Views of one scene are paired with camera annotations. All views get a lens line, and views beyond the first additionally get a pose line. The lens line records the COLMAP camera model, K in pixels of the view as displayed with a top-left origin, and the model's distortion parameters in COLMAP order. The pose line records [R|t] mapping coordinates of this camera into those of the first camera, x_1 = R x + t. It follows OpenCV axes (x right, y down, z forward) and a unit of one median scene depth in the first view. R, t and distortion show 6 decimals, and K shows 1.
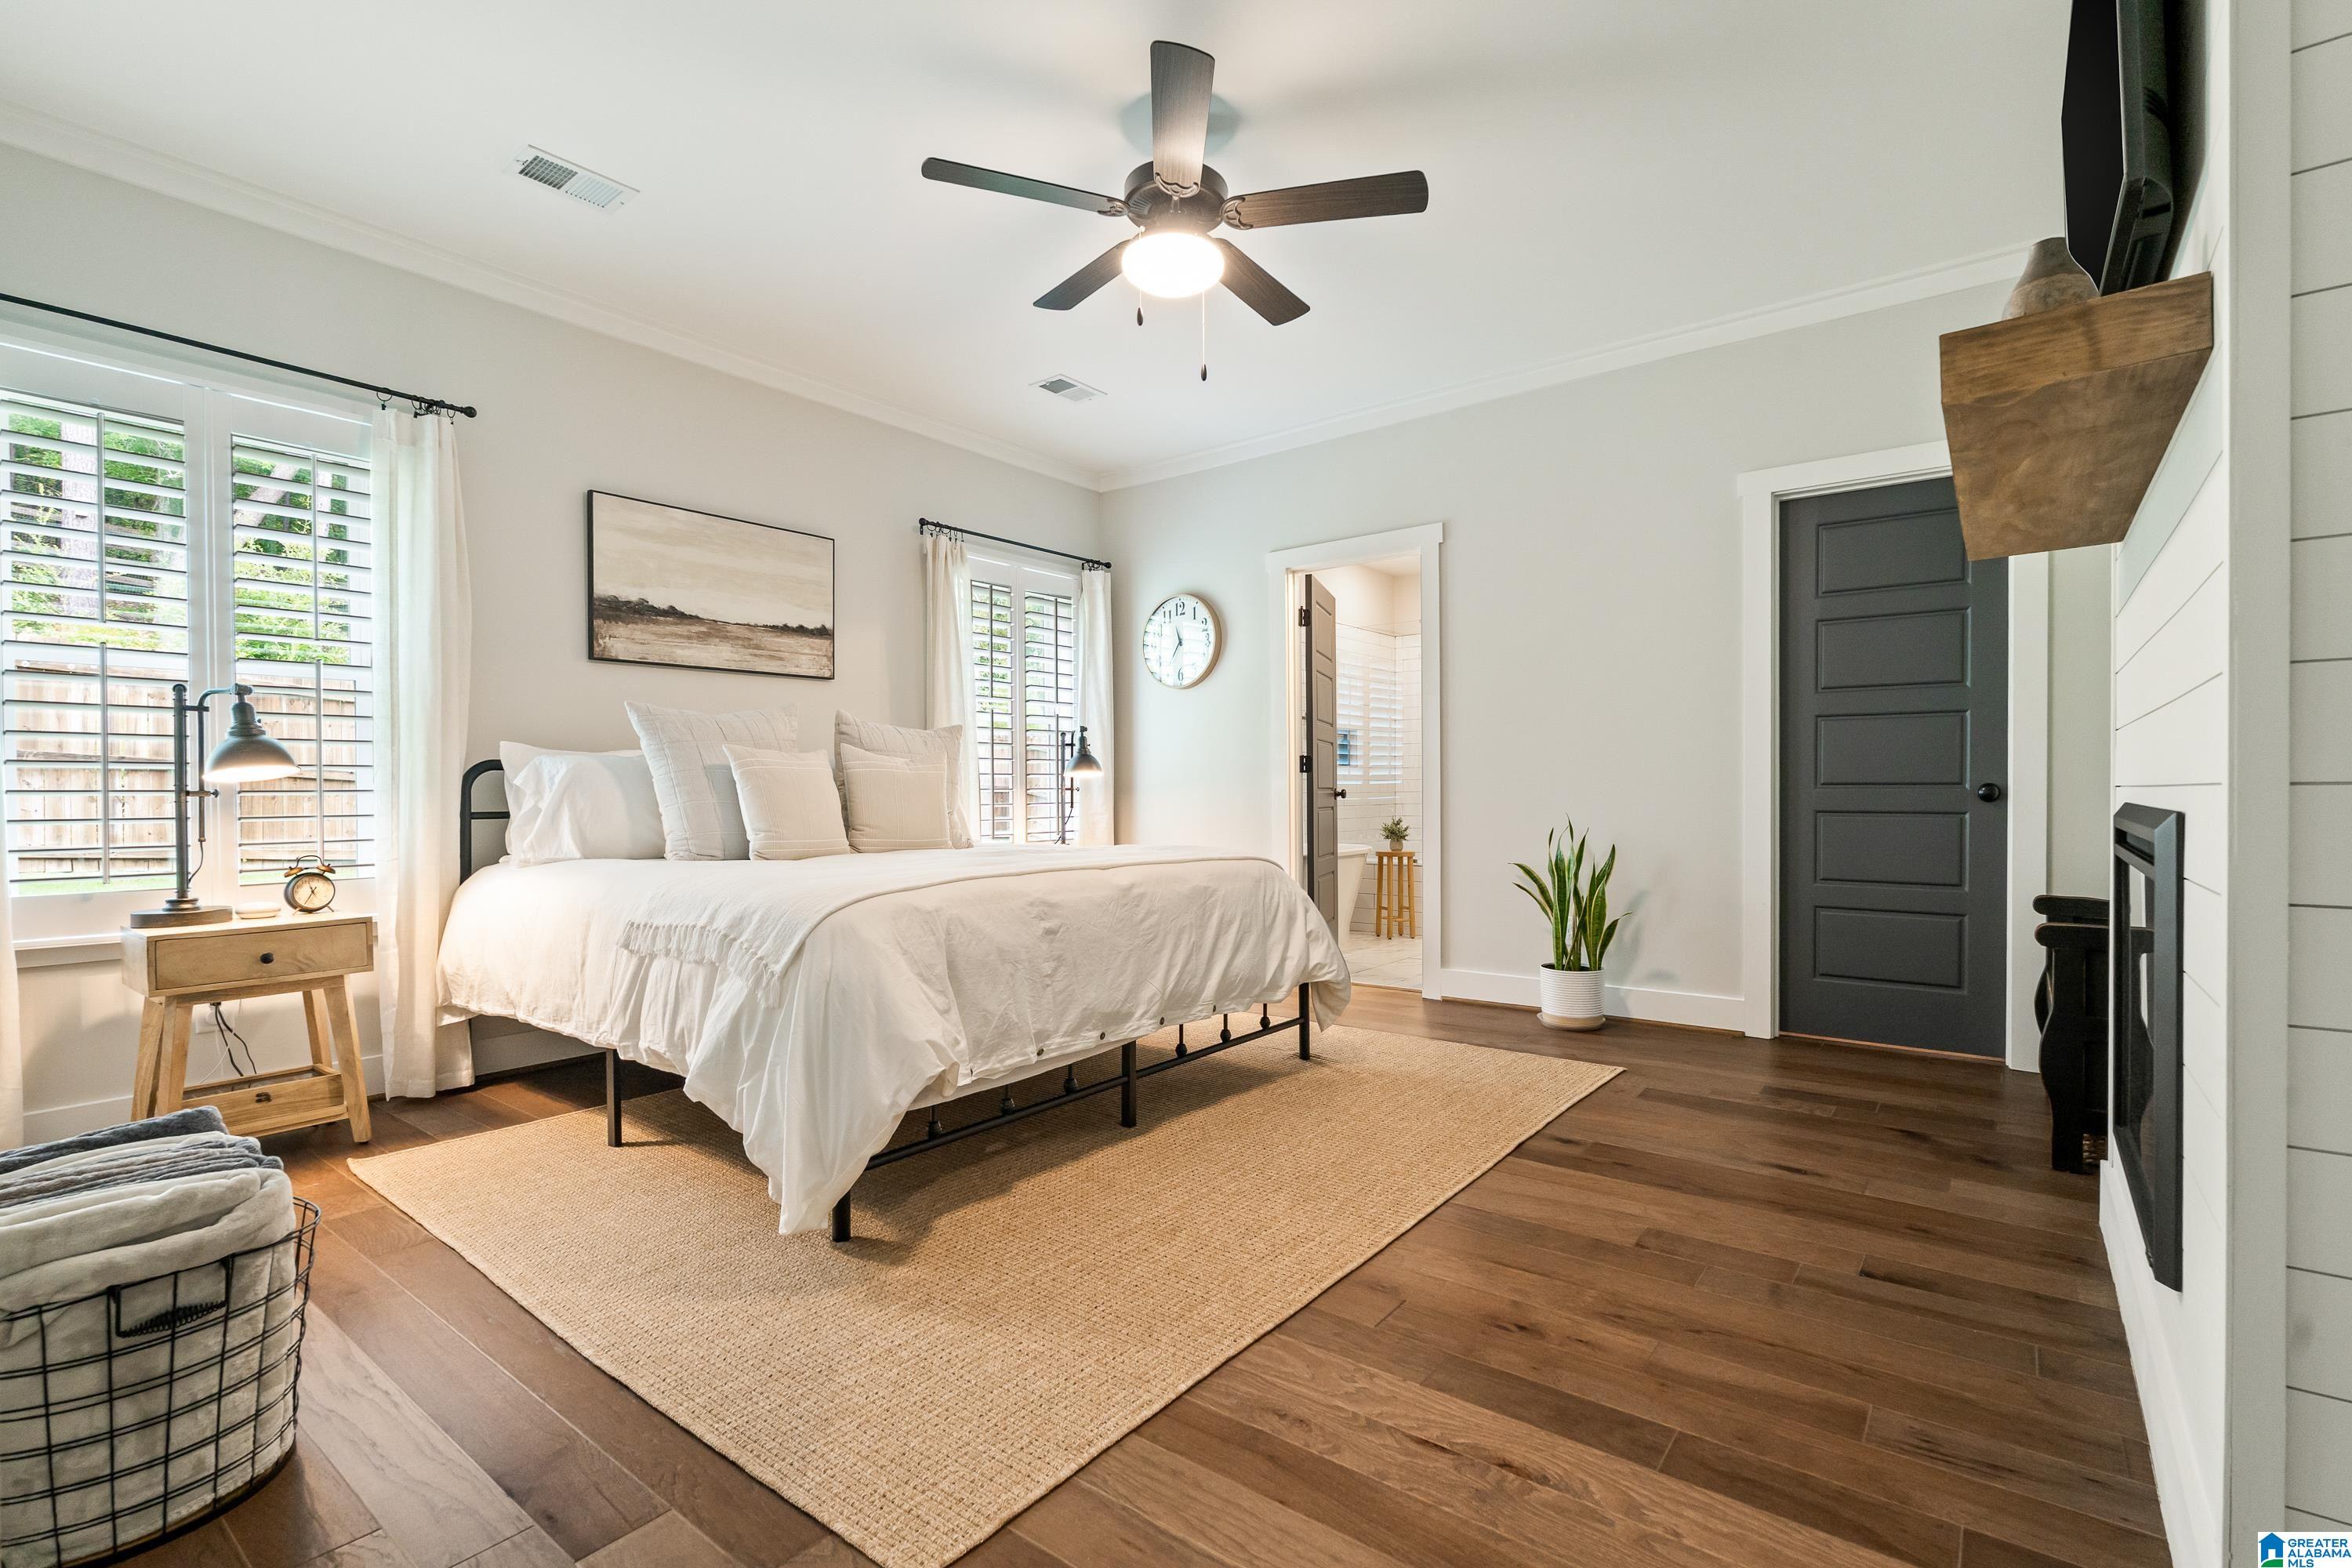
lens RADIAL K [[1067.8, 0, 1174.8], [0, 1067.8, 790.4], [0, 0, 1]] dist [-0.002470, -0.000062]
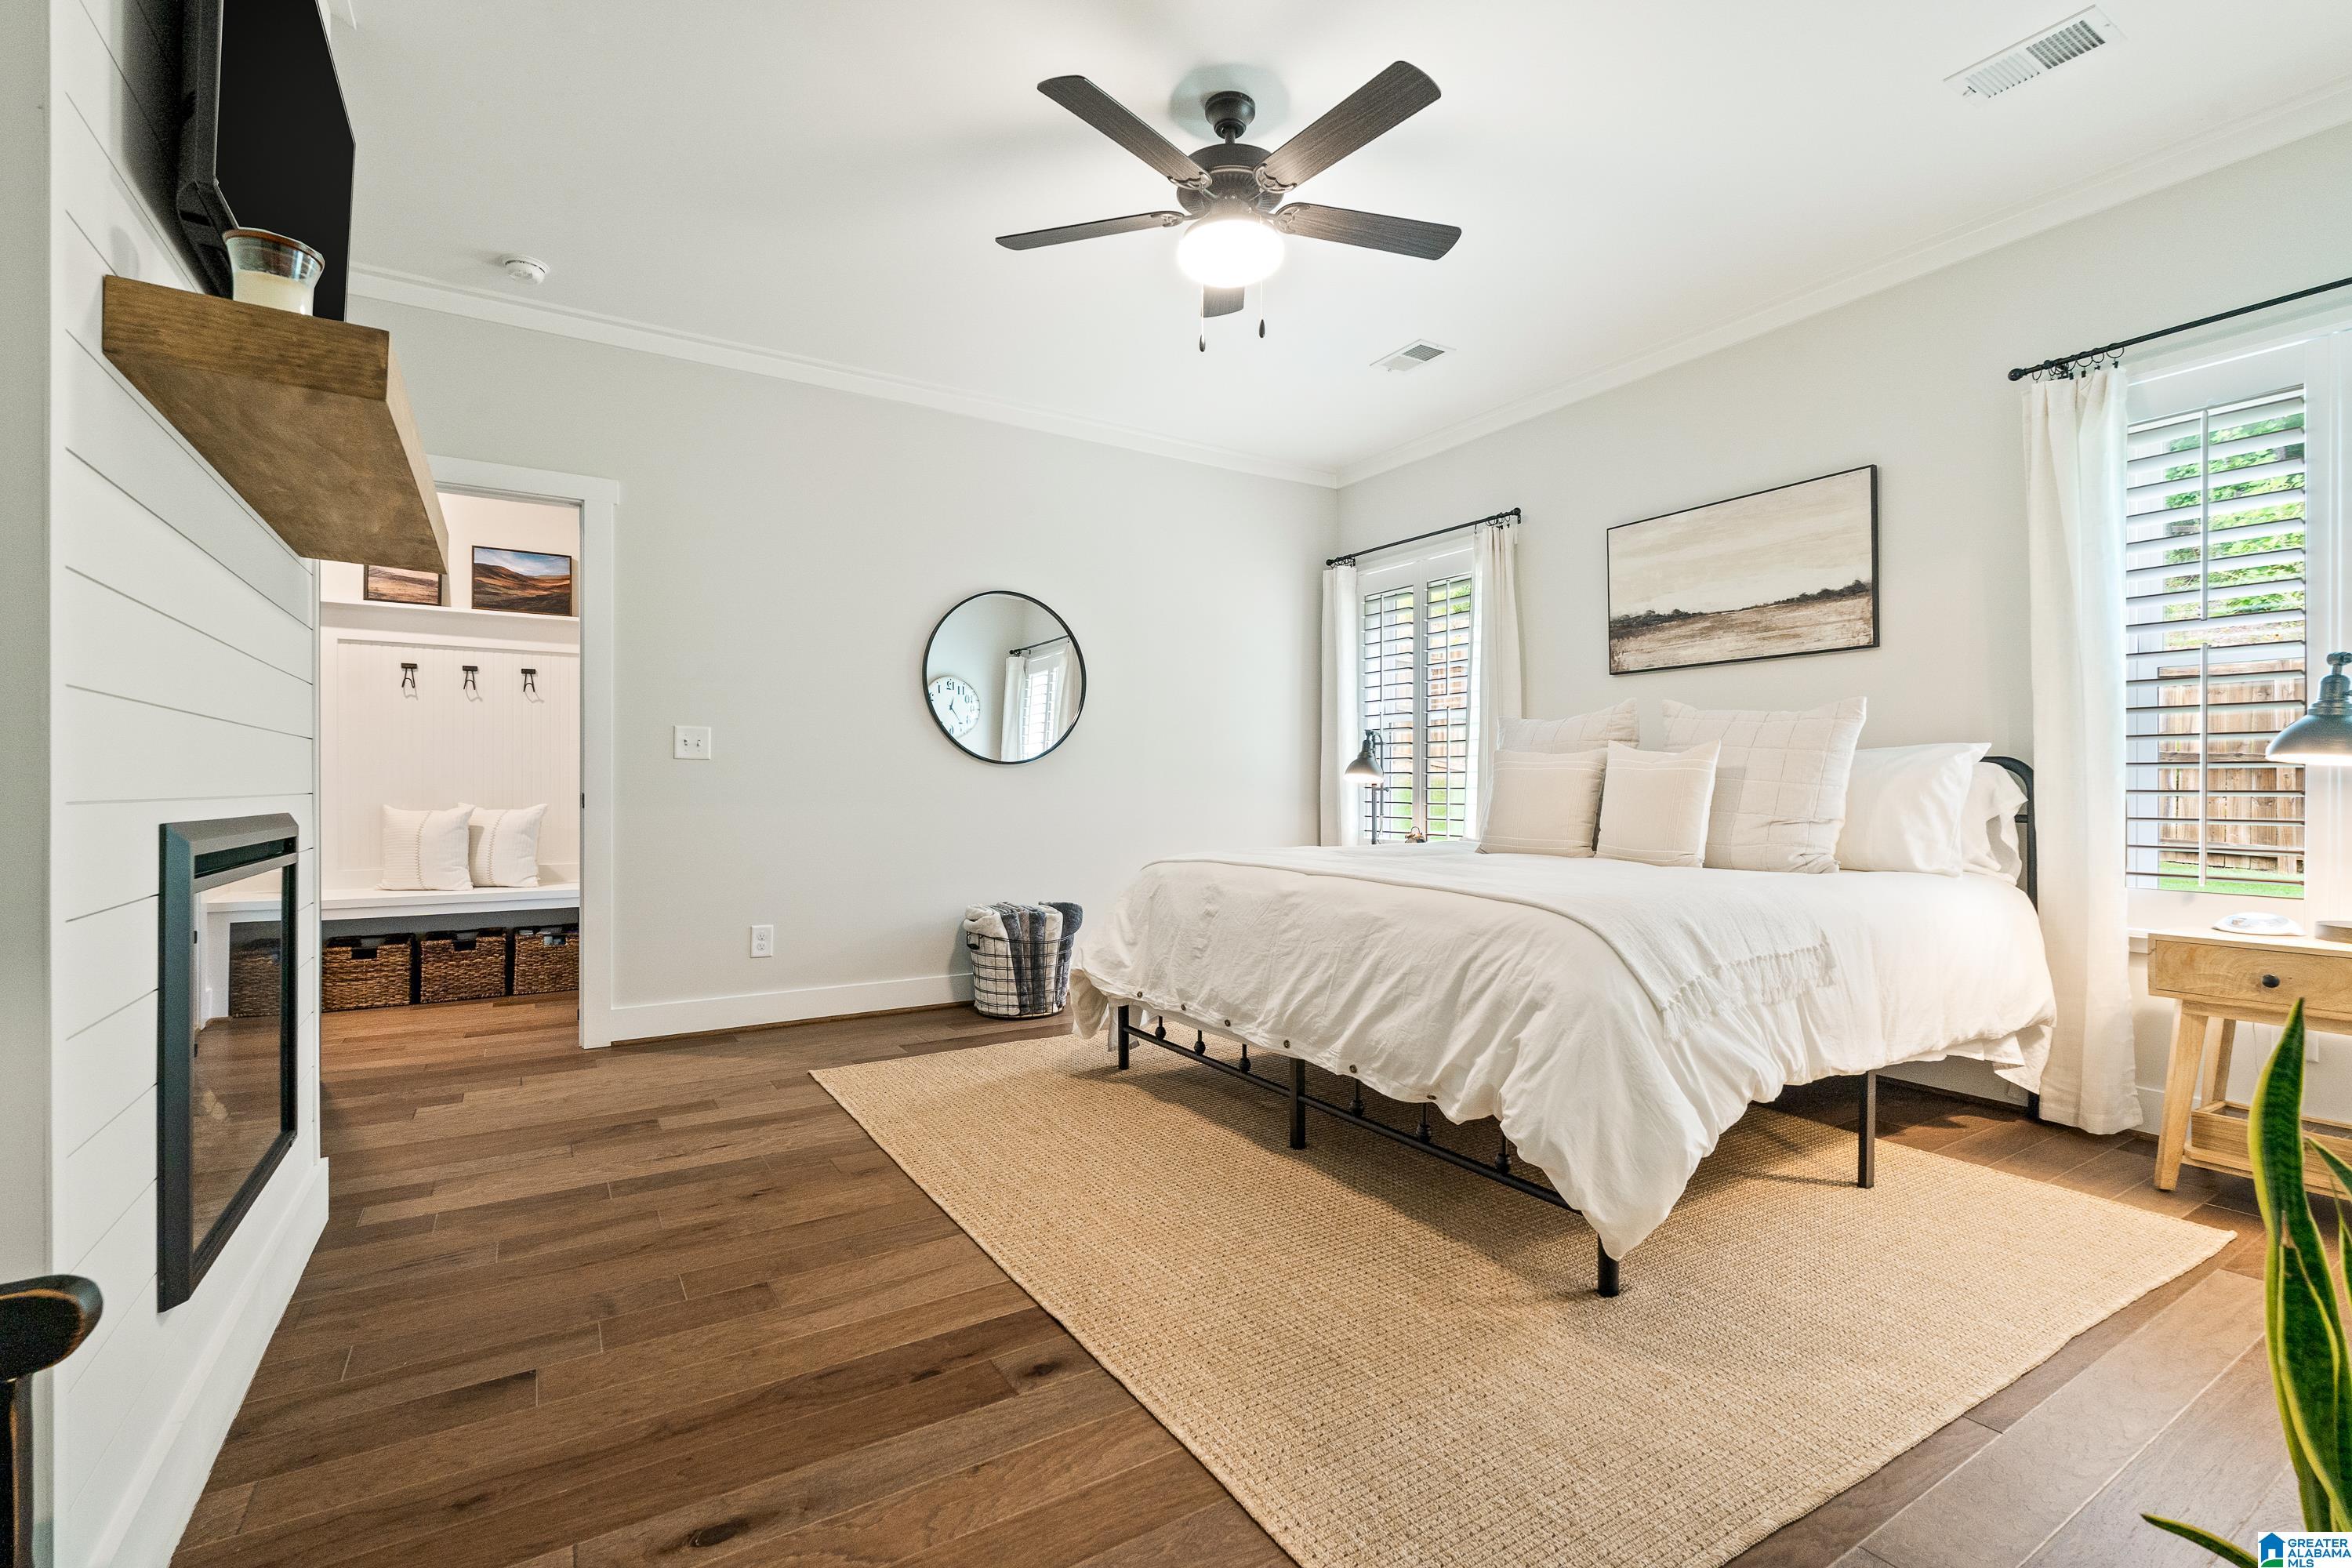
lens RADIAL K [[1037.3, 0, 1185.5], [0, 1037.3, 792.5], [0, 0, 1]] dist [-0.004499, -0.000598]
pose [[-0.333738, 0.009138, -0.942622, 0.855110], [0.000242, 0.999954, 0.009609, -0.009150], [0.942666, 0.002979, -0.333724, 1.213695]]
